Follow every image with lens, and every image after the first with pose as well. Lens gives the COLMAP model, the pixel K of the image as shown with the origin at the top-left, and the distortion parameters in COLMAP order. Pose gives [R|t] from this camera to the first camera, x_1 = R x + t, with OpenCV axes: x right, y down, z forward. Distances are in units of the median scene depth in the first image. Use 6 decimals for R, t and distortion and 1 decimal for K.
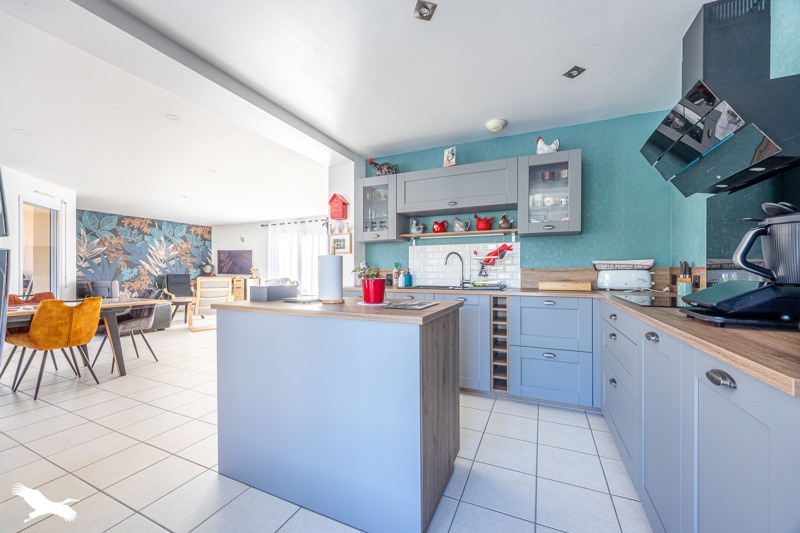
lens RADIAL K [[304.5, 0, 403.6], [0, 304.5, 268.5], [0, 0, 1]] dist [-0.002469, -0.000174]
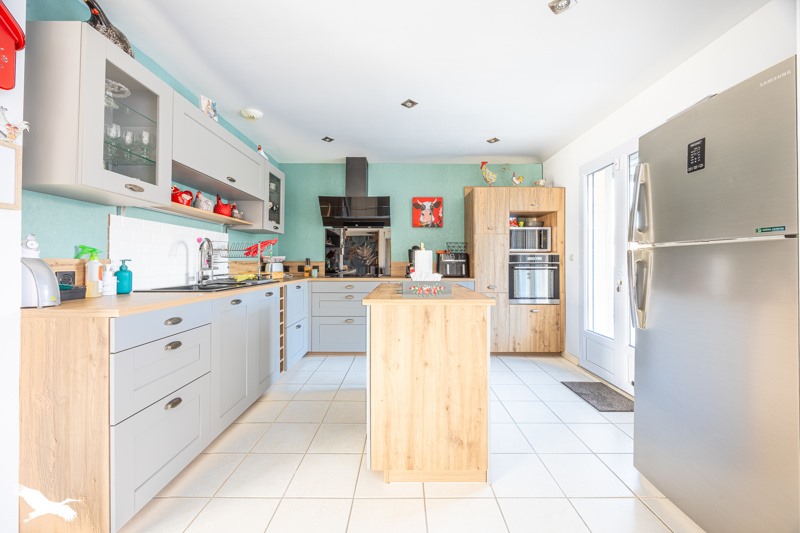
lens RADIAL K [[304.4, 0, 400.2], [0, 304.4, 264.3], [0, 0, 1]] dist [-0.000916, -0.000102]
pose [[-0.409378, -0.001913, 0.912363, -0.698091], [-0.002099, 0.999997, 0.001155, 0.007888], [-0.912362, -0.001443, -0.409381, 0.853607]]
